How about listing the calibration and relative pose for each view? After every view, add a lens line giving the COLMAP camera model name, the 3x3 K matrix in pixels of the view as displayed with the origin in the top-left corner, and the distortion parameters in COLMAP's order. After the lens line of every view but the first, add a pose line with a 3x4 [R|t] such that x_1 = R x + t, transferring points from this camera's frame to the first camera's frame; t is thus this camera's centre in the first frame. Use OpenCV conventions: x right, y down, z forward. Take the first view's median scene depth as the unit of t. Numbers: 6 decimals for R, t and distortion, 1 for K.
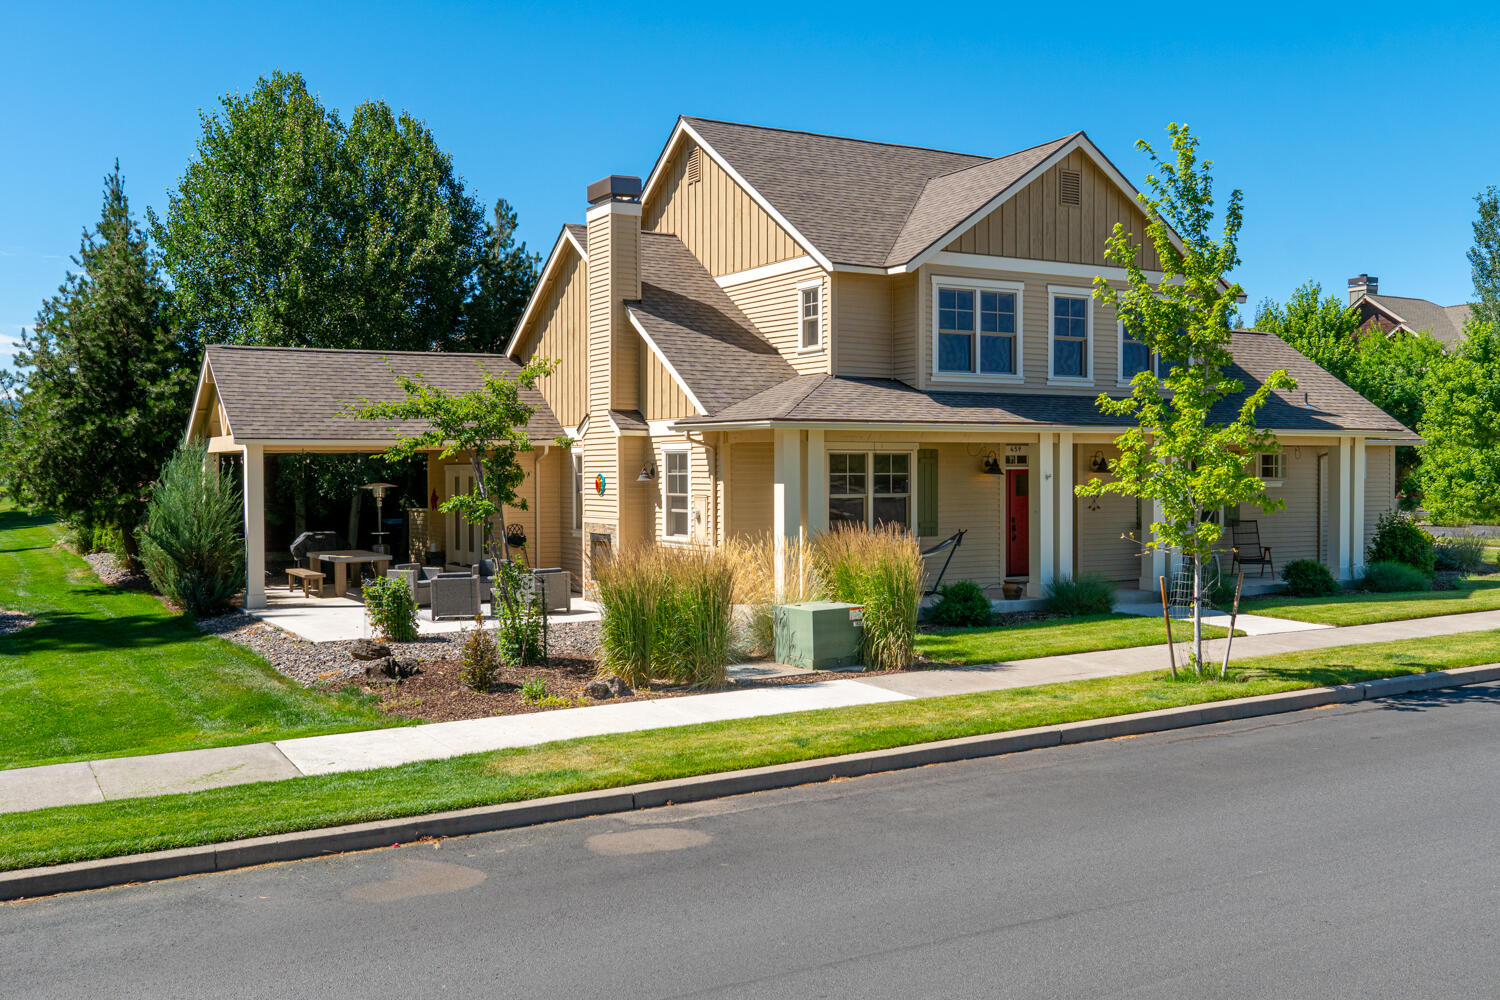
lens RADIAL K [[1432.0, 0, 752.6], [0, 1432.0, 500.8], [0, 0, 1]] dist [-0.001615, 0.000000]
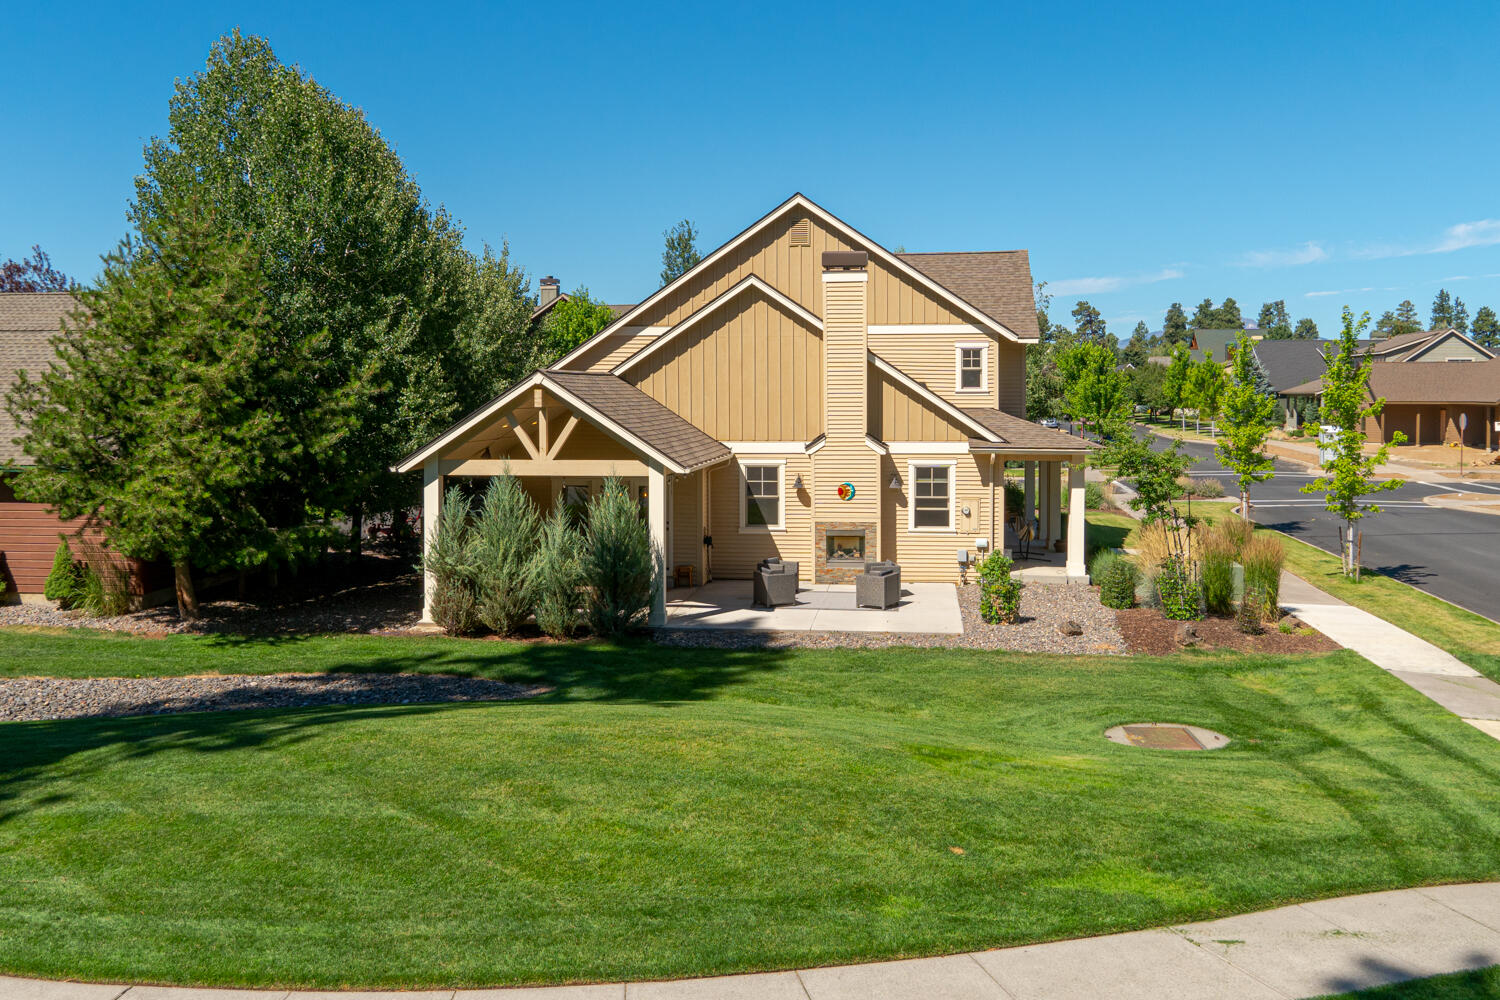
lens RADIAL K [[1368.1, 0, 756.0], [0, 1368.1, 449.1], [0, 0, 1]] dist [-0.009640, 0.001939]
pose [[0.596418, -0.028389, 0.802172, -1.161395], [0.016192, 0.999597, 0.023337, -0.080843], [-0.802511, -0.000930, 0.596637, 0.350545]]
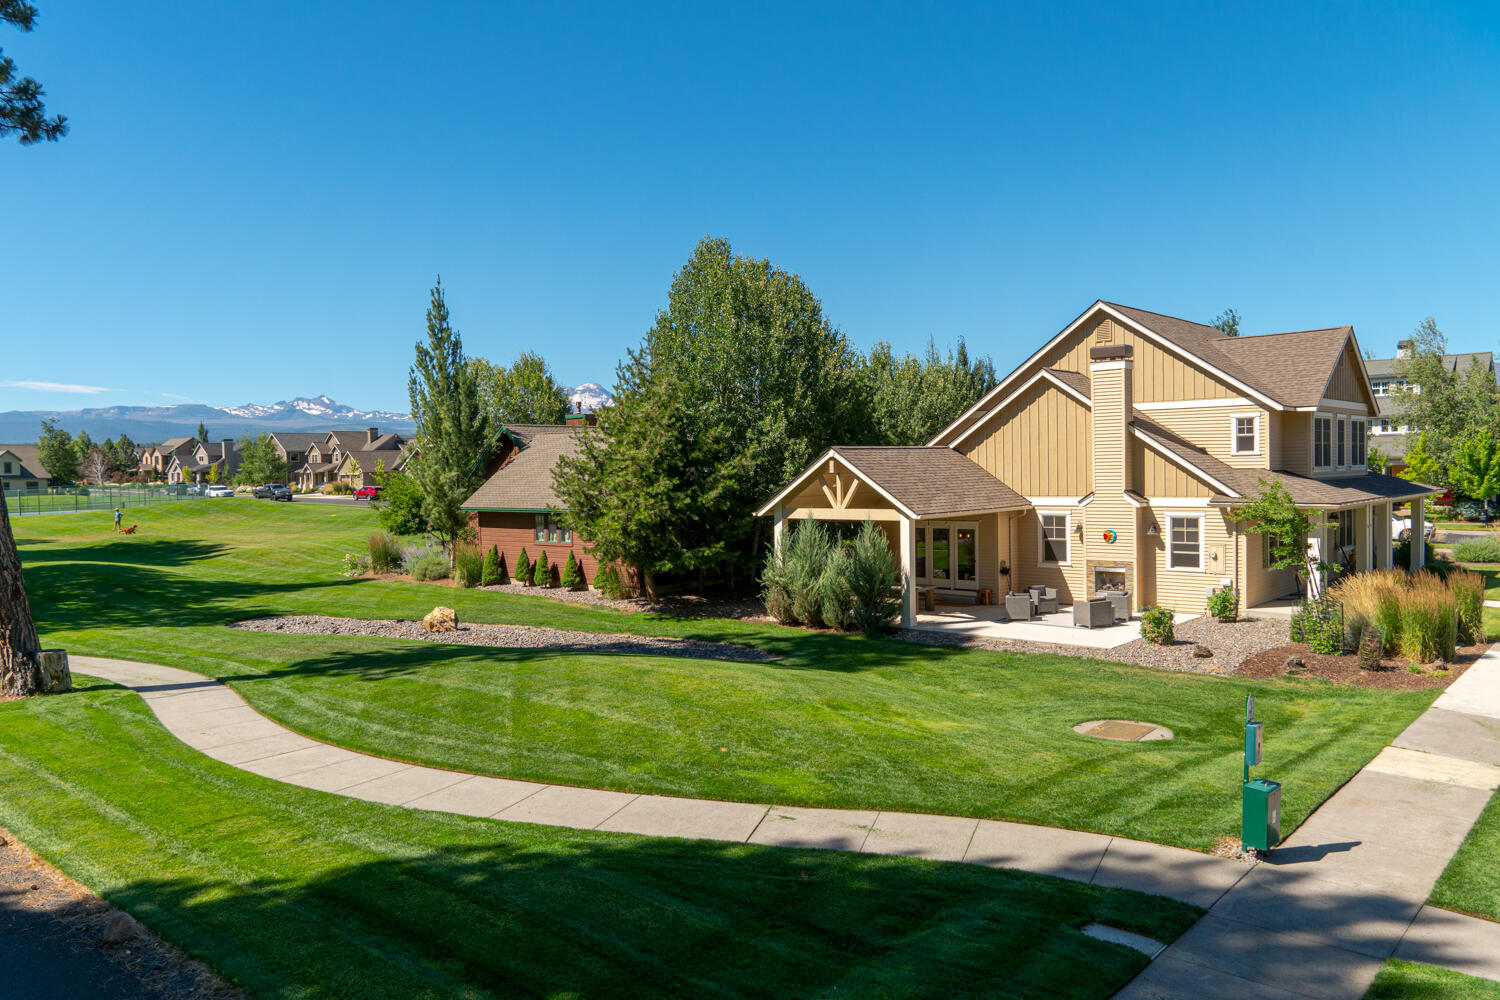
lens RADIAL K [[1101.1, 0, 752.2], [0, 1101.1, 506.0], [0, 0, 1]] dist [-0.013892, 0.017953]
pose [[0.948423, -0.024541, 0.316055, -0.898746], [0.021324, 0.999680, 0.013634, -0.072625], [-0.316289, -0.006191, 0.948643, -0.039212]]
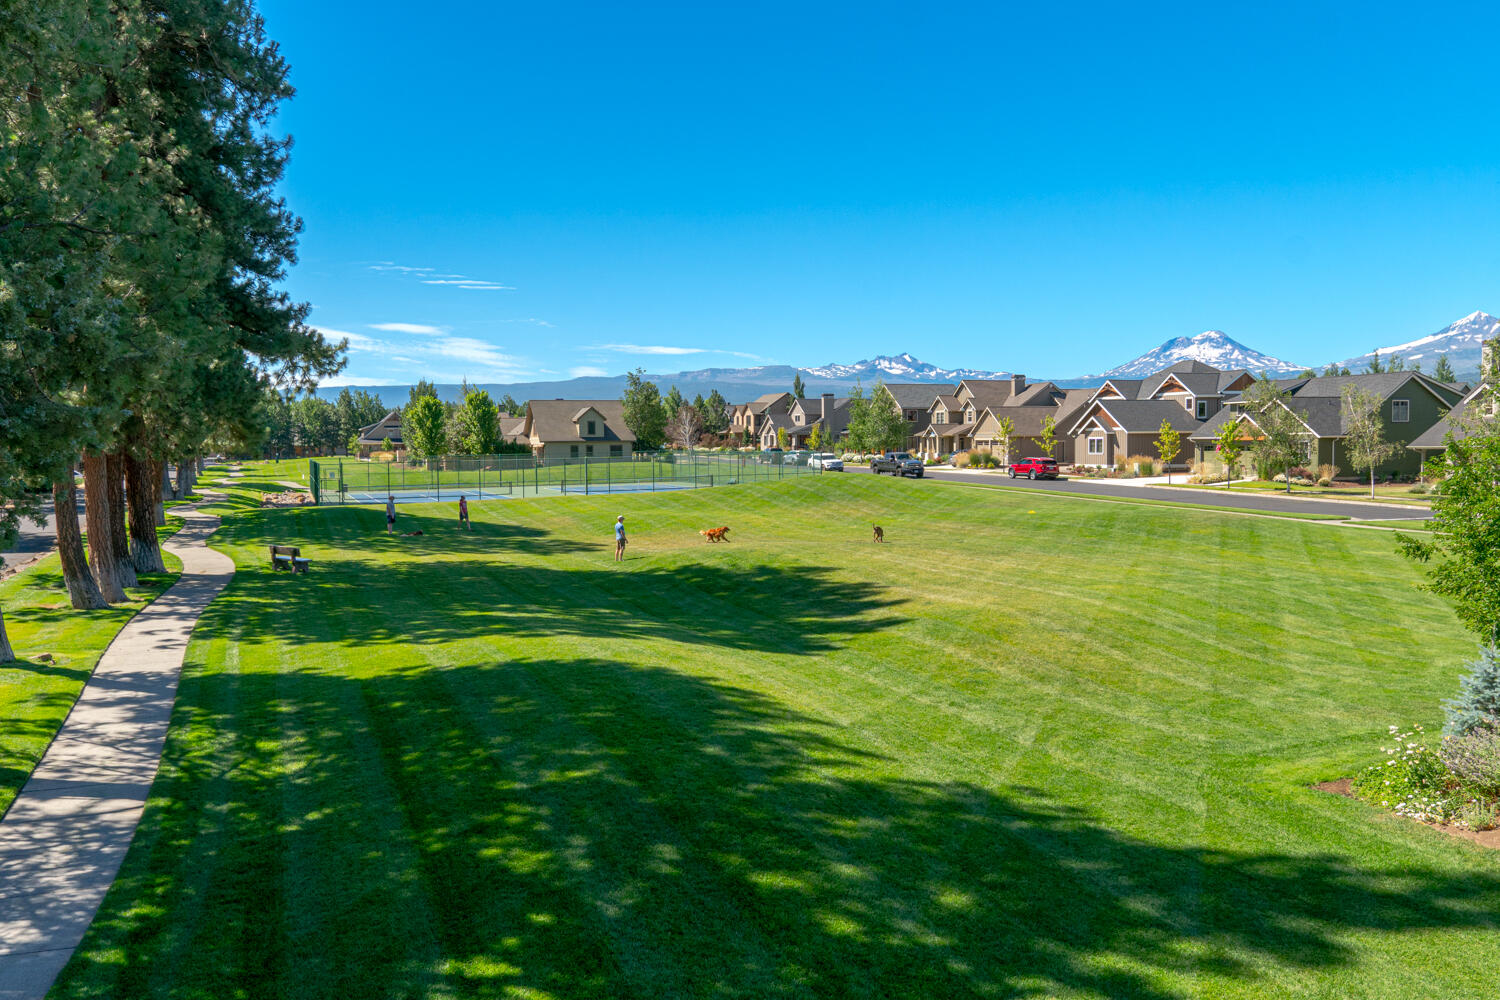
lens RADIAL K [[1248.5, 0, 750.0], [0, 1248.5, 499.7], [0, 0, 1]] dist [-0.006864, -0.000428]
pose [[0.985783, 0.002421, -0.168004, -1.186115], [0.002031, 0.999651, 0.026323, -0.106872], [0.168009, -0.026290, 0.985435, 1.417454]]
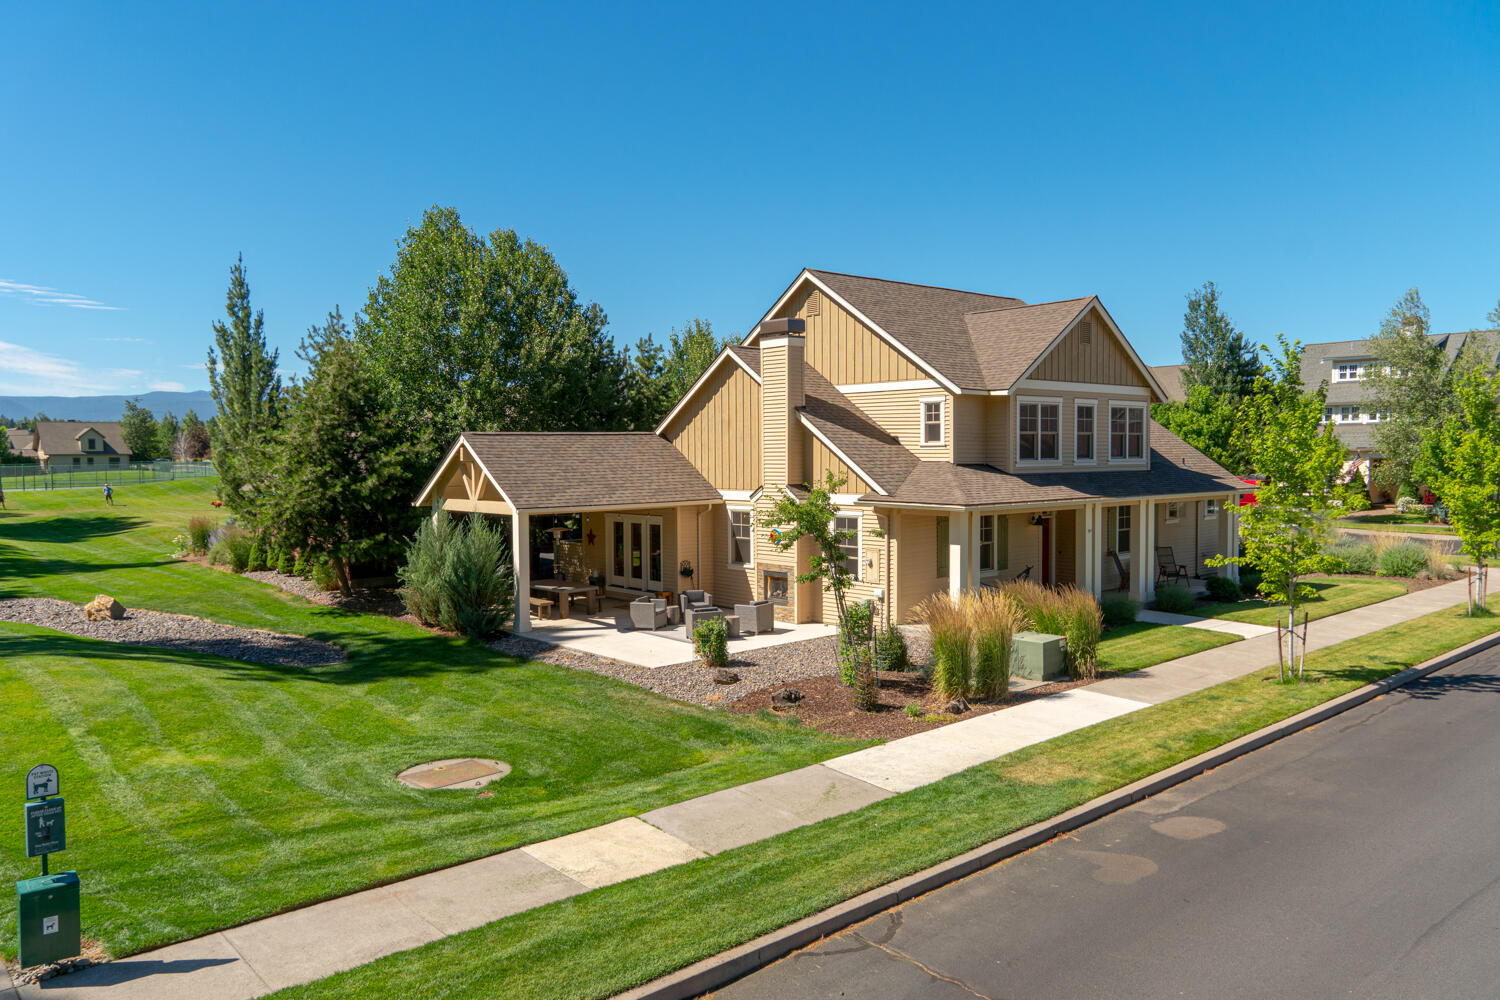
lens RADIAL K [[1101.1, 0, 751.7], [0, 1101.1, 503.5], [0, 0, 1]] dist [-0.013892, 0.017953]
pose [[0.981555, -0.011978, 0.190803, -0.345857], [0.007293, 0.999655, 0.025241, -0.073656], [-0.191039, -0.023384, 0.981304, -0.059448]]
